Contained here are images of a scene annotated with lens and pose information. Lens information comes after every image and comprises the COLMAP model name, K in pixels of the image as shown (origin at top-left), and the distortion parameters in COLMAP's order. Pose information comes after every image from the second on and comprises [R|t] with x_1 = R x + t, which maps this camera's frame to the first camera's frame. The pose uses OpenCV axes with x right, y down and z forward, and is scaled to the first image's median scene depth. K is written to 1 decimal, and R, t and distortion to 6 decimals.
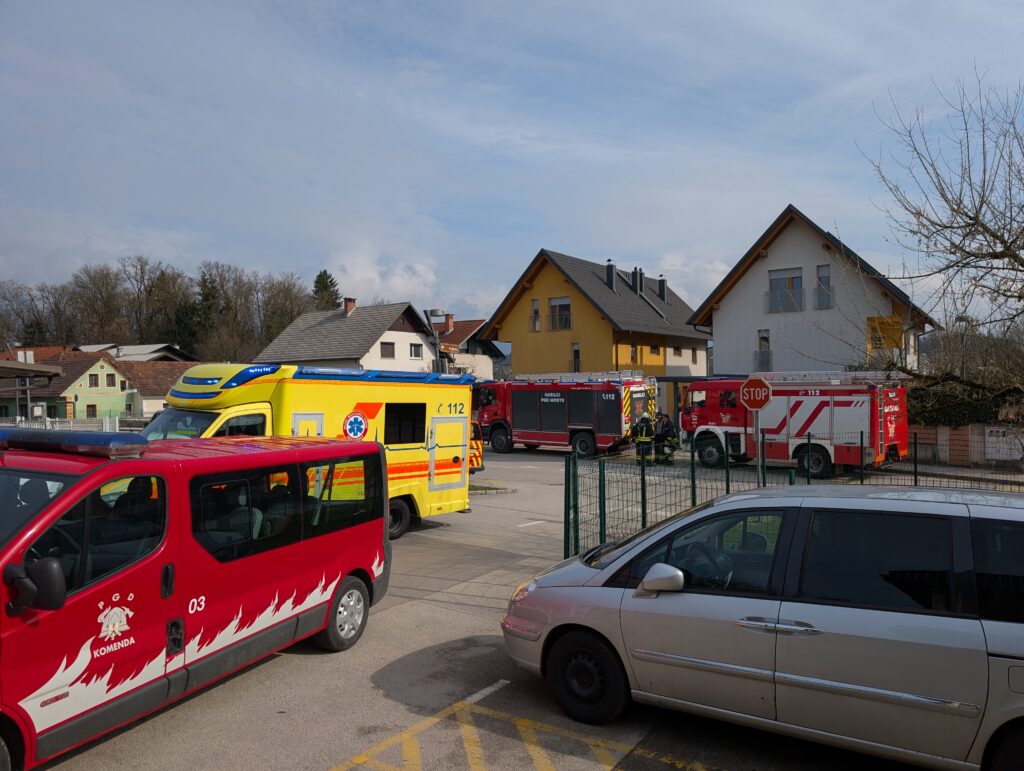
lens RADIAL K [[742.1, 0, 512.0], [0, 742.1, 385.5], [0, 0, 1]] dist [0.001583, -0.030365]
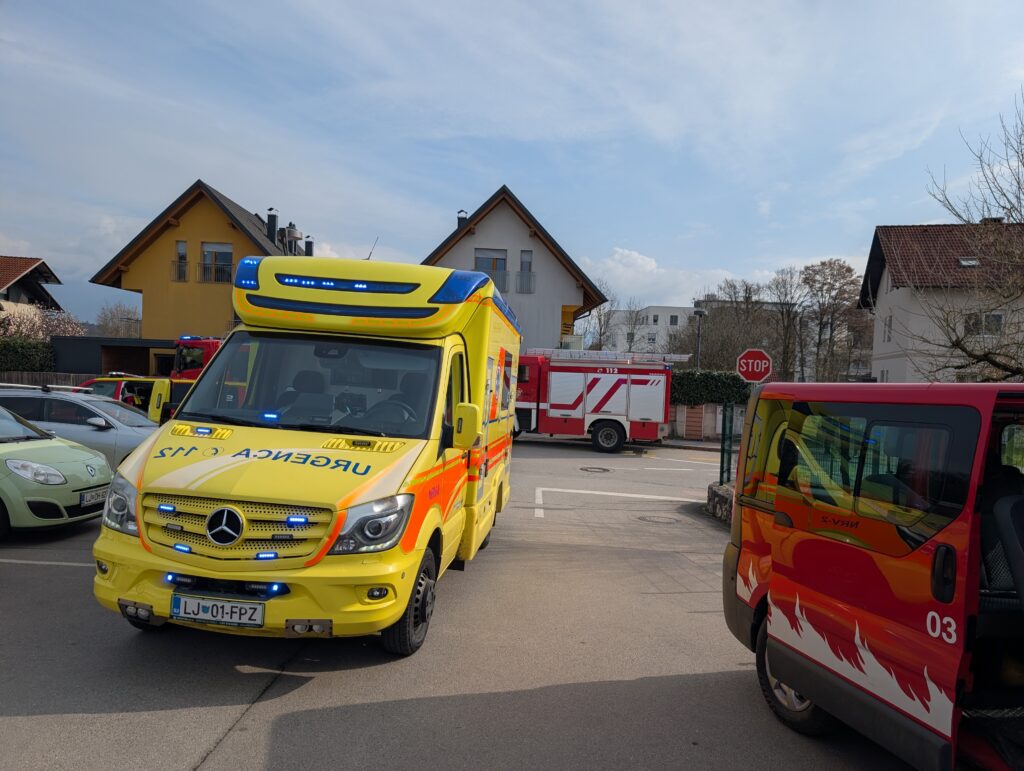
lens RADIAL K [[742.1, 0, 512.0], [0, 742.1, 385.5], [0, 0, 1]] dist [0.001583, -0.030365]
pose [[0.777272, 0.035713, 0.628150, -0.349334], [-0.051696, 0.998637, 0.007192, 0.029675], [-0.627037, -0.038063, 0.778059, 0.268491]]
